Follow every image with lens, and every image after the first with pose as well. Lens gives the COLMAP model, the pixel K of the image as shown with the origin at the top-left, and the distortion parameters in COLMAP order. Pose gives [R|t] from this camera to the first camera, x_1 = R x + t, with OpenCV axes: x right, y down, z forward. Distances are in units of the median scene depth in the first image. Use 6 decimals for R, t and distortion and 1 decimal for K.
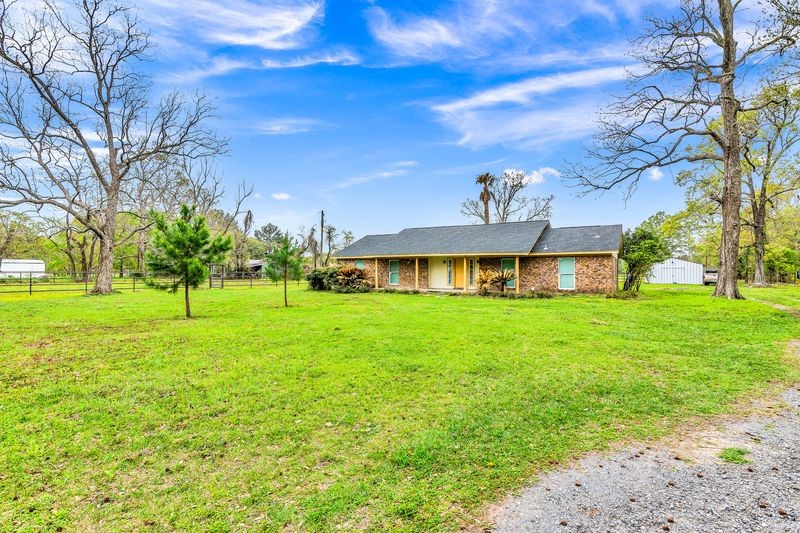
lens RADIAL K [[386.3, 0, 397.4], [0, 386.3, 261.7], [0, 0, 1]] dist [0.005049, 0.000361]
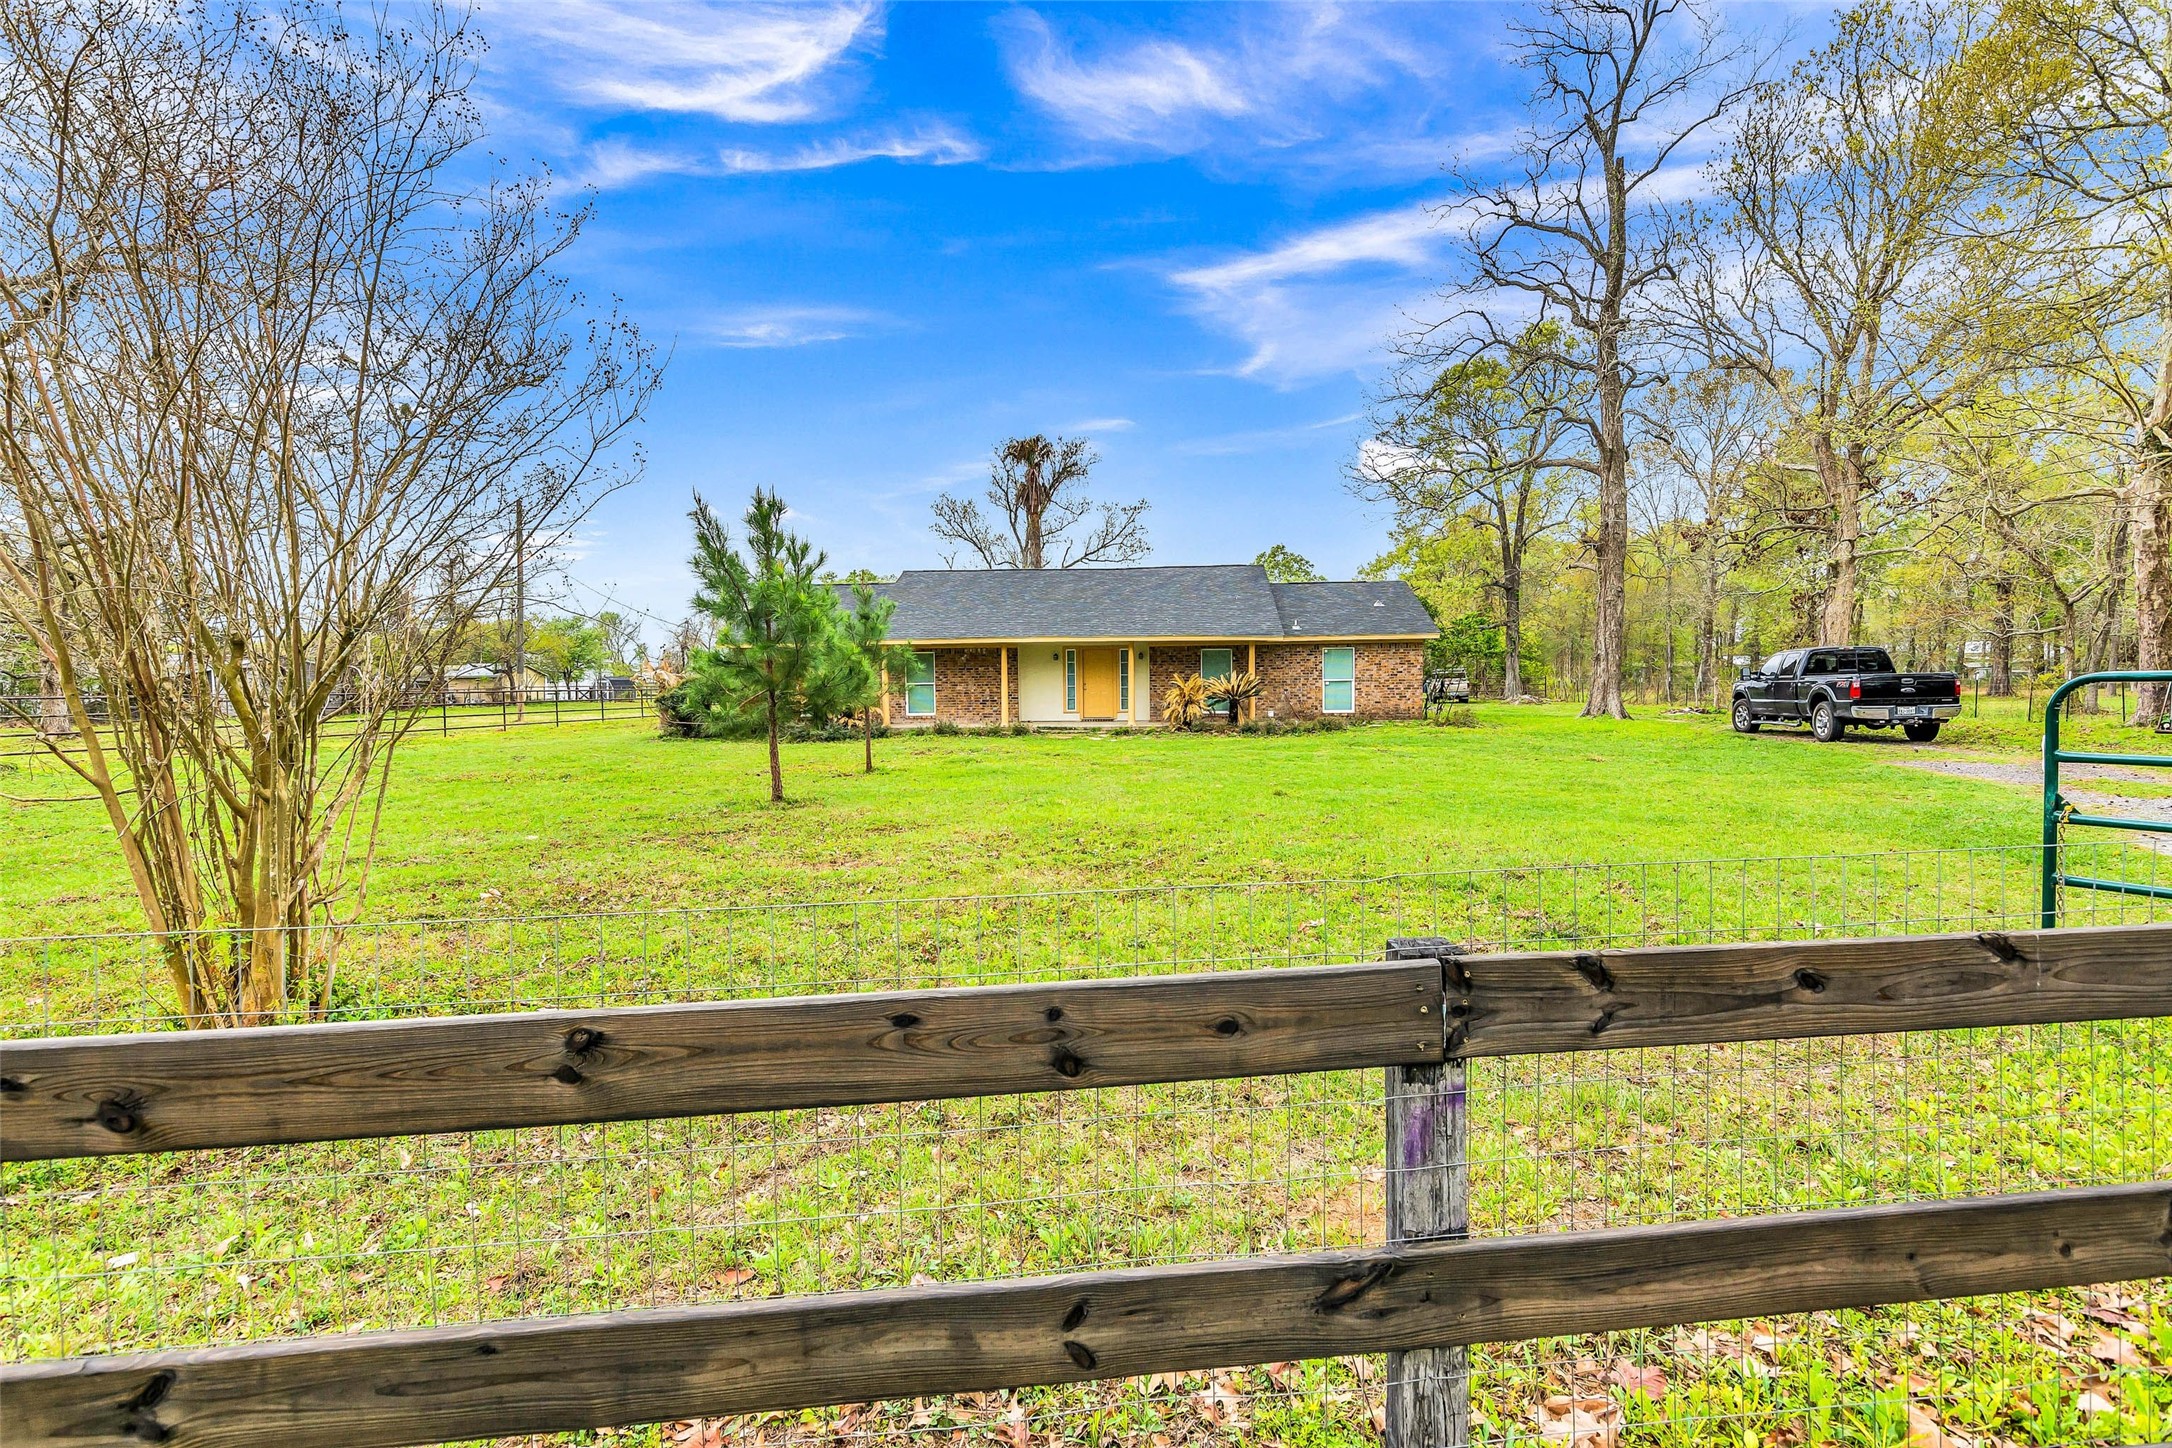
lens RADIAL K [[1048.9, 0, 1079.9], [0, 1048.9, 733.2], [0, 0, 1]] dist [0.005049, 0.000361]
pose [[0.888444, -0.034125, 0.457715, -0.403547], [0.001614, 0.997458, 0.071233, 0.002451], [-0.458983, -0.062547, 0.886241, -0.016807]]
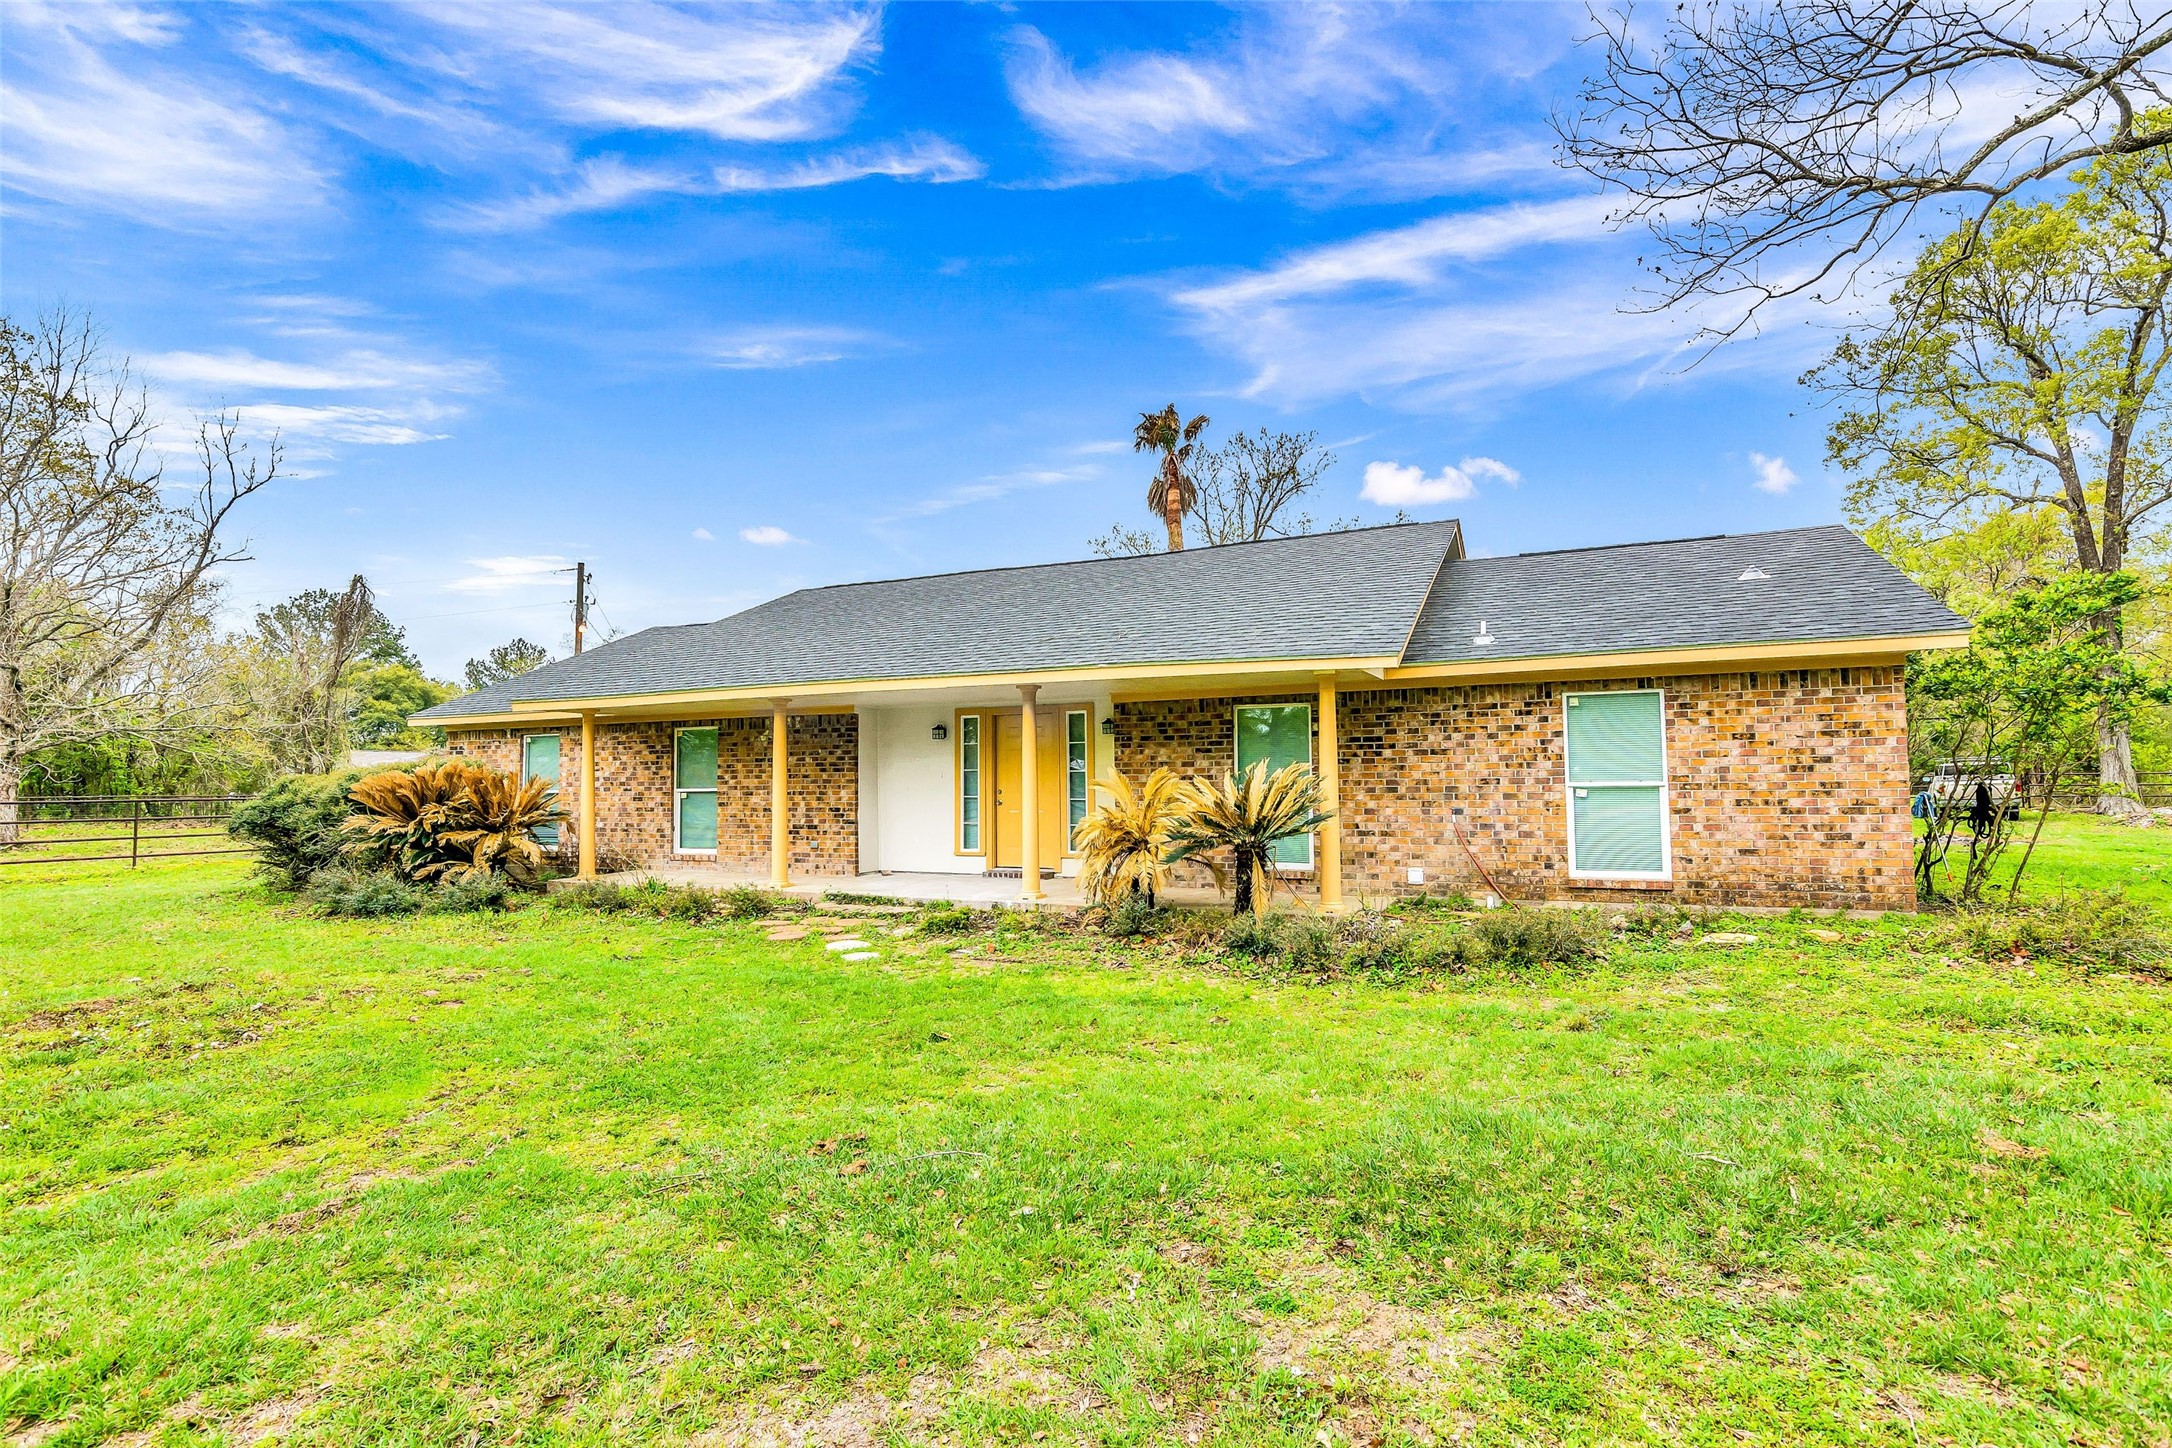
lens RADIAL K [[1048.9, 0, 1085.6], [0, 1048.9, 726.4], [0, 0, 1]] dist [0.005049, 0.000361]
pose [[0.992210, -0.008153, 0.124309, 0.137920], [0.011749, 0.999533, -0.028219, 0.014038], [-0.124021, 0.029460, 0.991842, 0.515122]]
